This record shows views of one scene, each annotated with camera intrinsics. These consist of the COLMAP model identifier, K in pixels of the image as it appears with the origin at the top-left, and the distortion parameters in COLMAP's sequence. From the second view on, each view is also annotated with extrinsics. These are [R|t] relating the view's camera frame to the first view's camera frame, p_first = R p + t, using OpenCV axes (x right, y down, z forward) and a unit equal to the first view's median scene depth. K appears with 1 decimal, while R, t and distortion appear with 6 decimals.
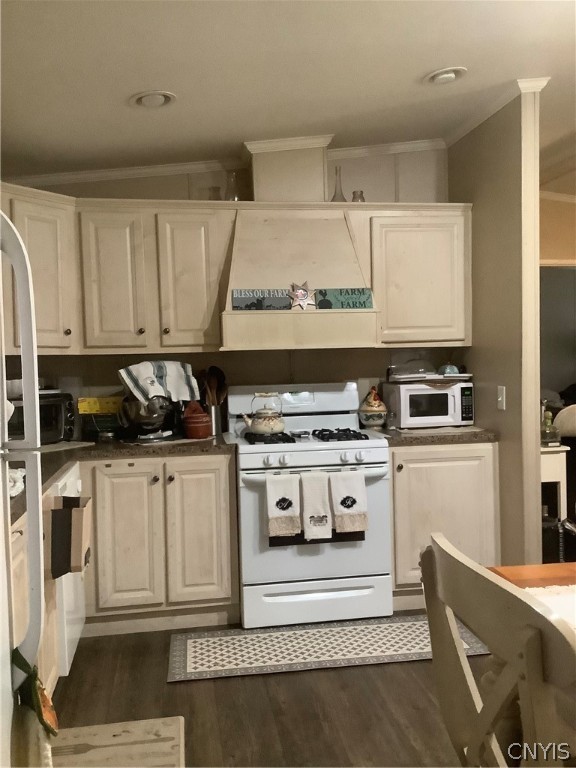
lens RADIAL K [[689.6, 0, 288.0], [0, 689.6, 384.0], [0, 0, 1]] dist [0.129926, -0.244638]
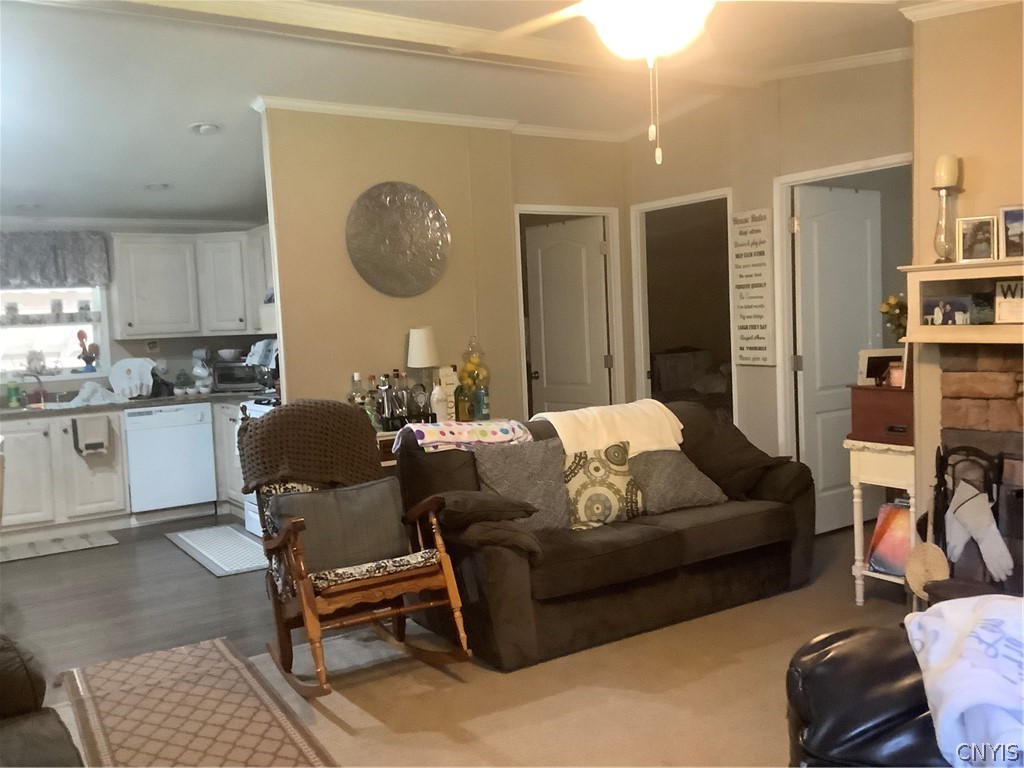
lens RADIAL K [[919.4, 0, 512.6], [0, 919.4, 379.4], [0, 0, 1]] dist [0.129926, -0.244638]
pose [[0.408532, 0.063041, -0.910564, 1.893037], [0.004976, 0.997443, 0.071289, -0.091515], [0.912730, -0.033654, 0.407174, 0.736312]]
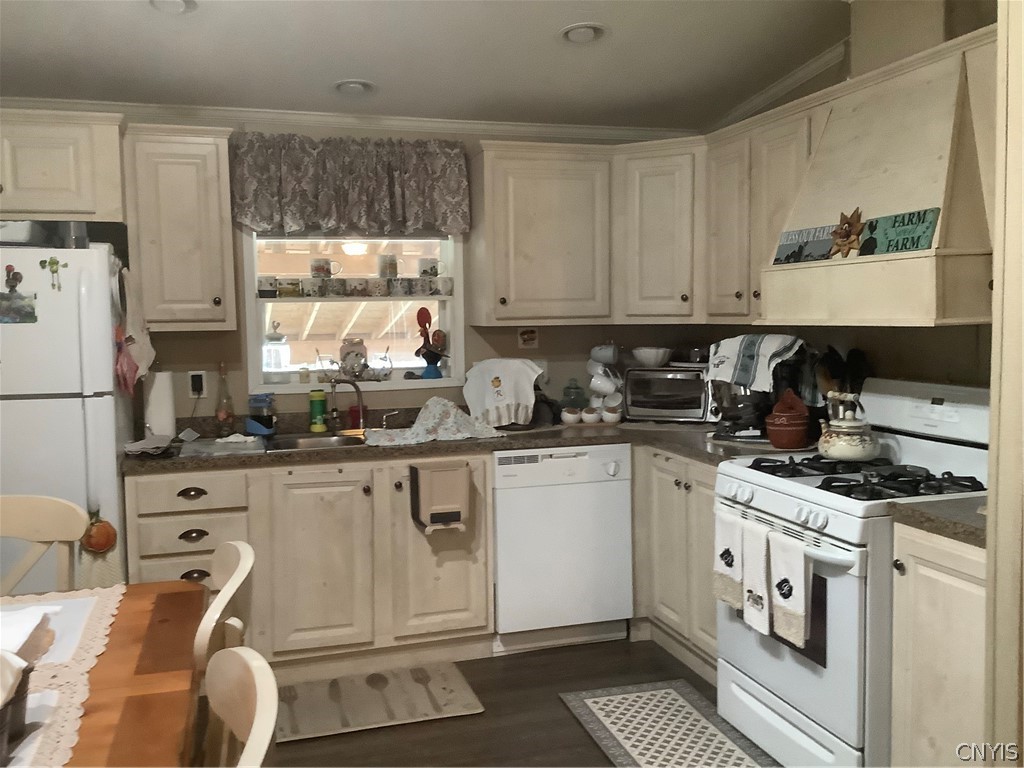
lens RADIAL K [[919.4, 0, 512.6], [0, 919.4, 379.4], [0, 0, 1]] dist [0.129926, -0.244638]
pose [[0.135831, 0.092063, -0.986445, 0.831179], [-0.020262, 0.995723, 0.090138, -0.076034], [0.990525, 0.007744, 0.137115, 0.659018]]
